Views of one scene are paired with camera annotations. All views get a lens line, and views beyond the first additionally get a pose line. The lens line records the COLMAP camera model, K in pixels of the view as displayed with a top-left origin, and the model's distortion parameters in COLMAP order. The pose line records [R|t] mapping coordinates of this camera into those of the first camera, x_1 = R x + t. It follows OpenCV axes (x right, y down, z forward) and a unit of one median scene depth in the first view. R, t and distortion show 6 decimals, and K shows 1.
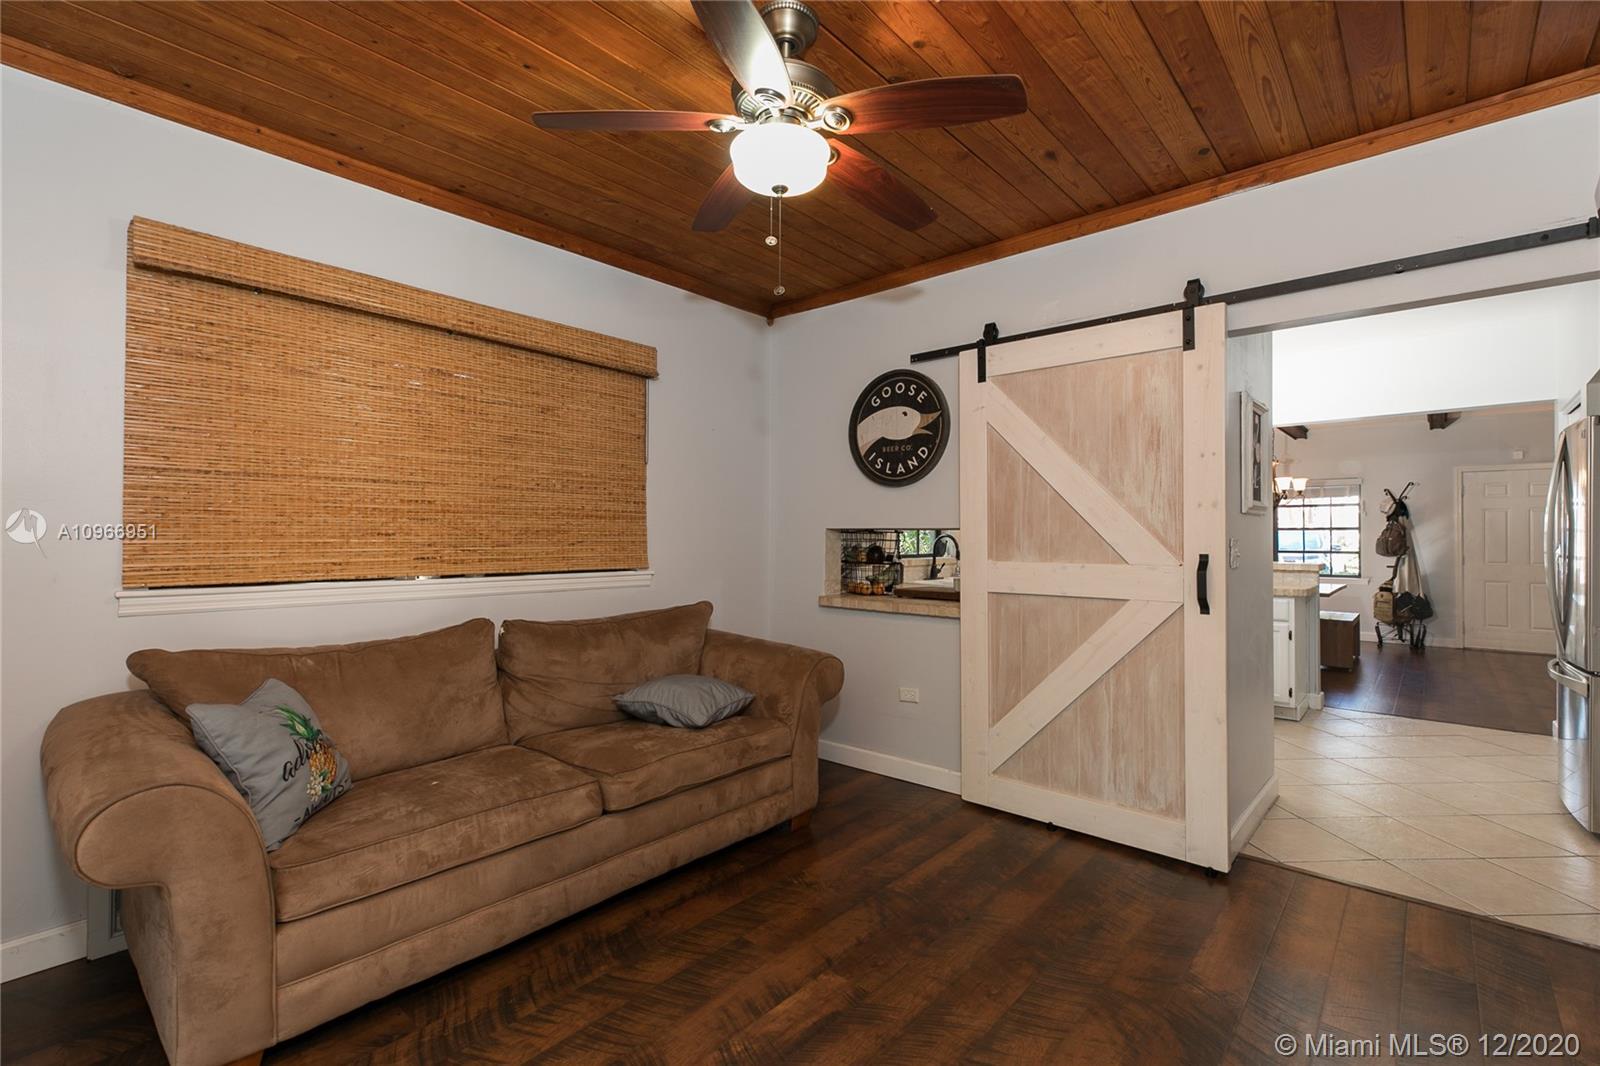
lens RADIAL K [[725.2, 0, 795.3], [0, 725.2, 530.8], [0, 0, 1]] dist [0.002491, 0.000097]
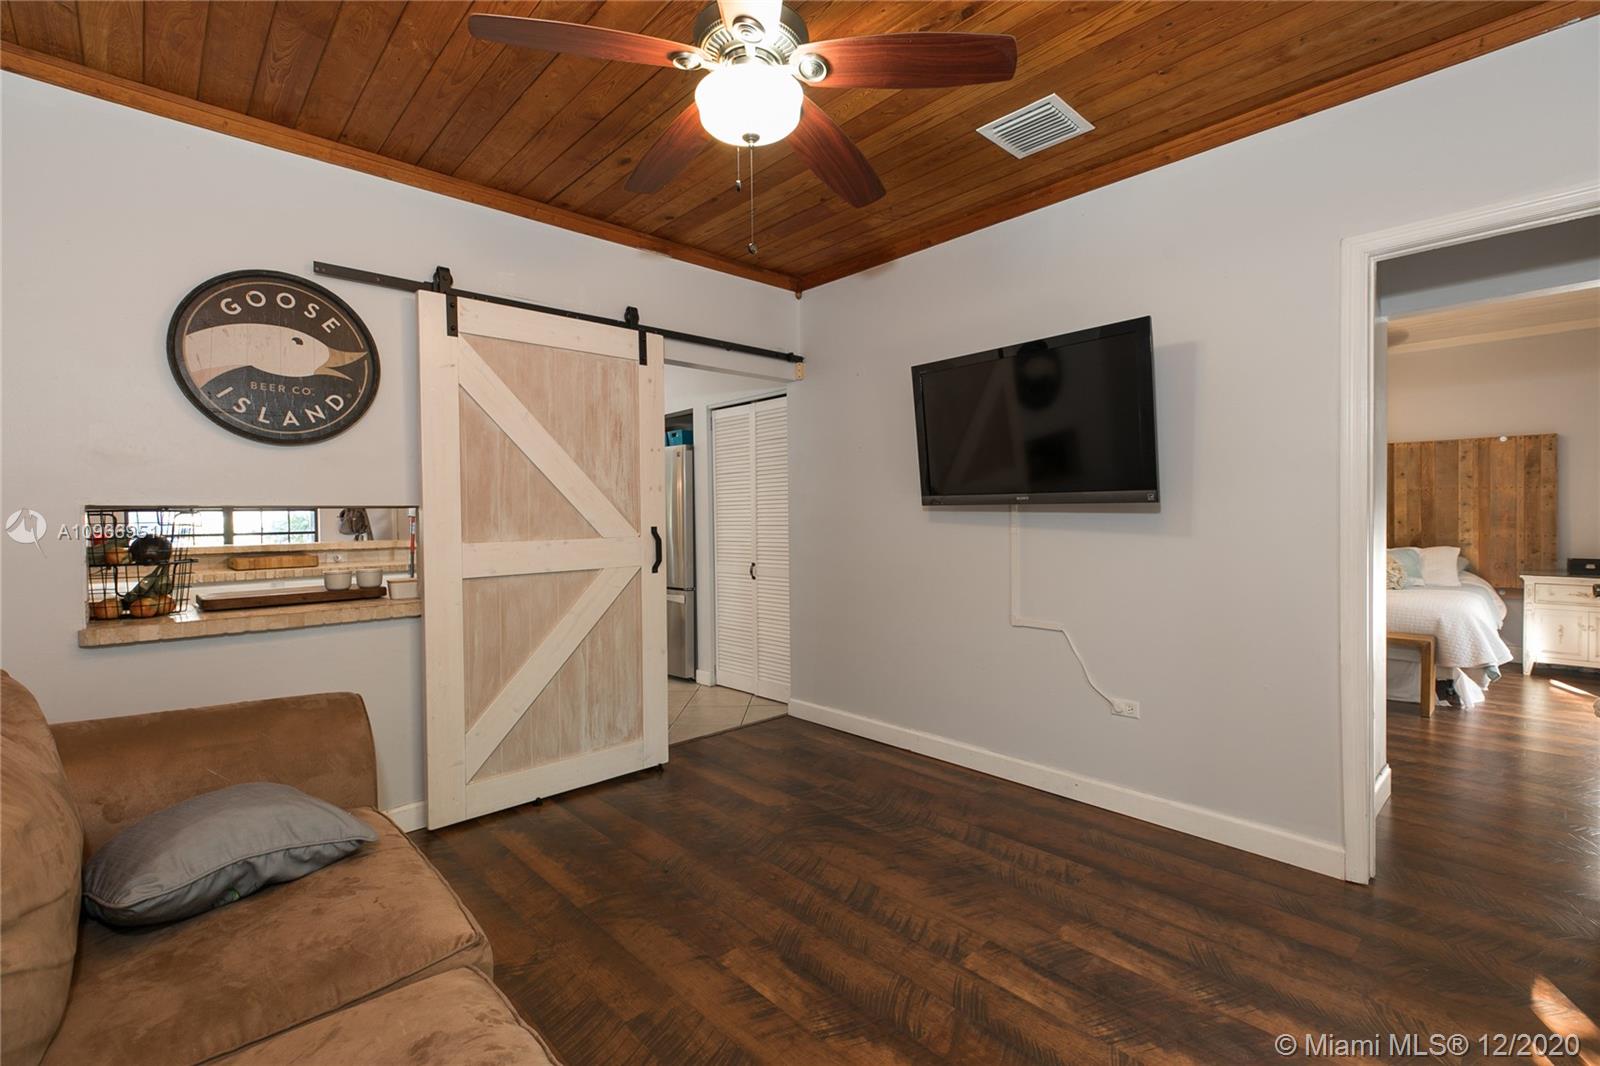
lens RADIAL K [[728.8, 0, 800.0], [0, 728.8, 533.0], [0, 0, 1]] dist [0.014622, 0.000398]
pose [[0.076084, -0.030674, 0.996630, -0.633754], [0.005100, 0.999526, 0.030373, 0.004632], [-0.997088, 0.002772, 0.076204, 0.568141]]
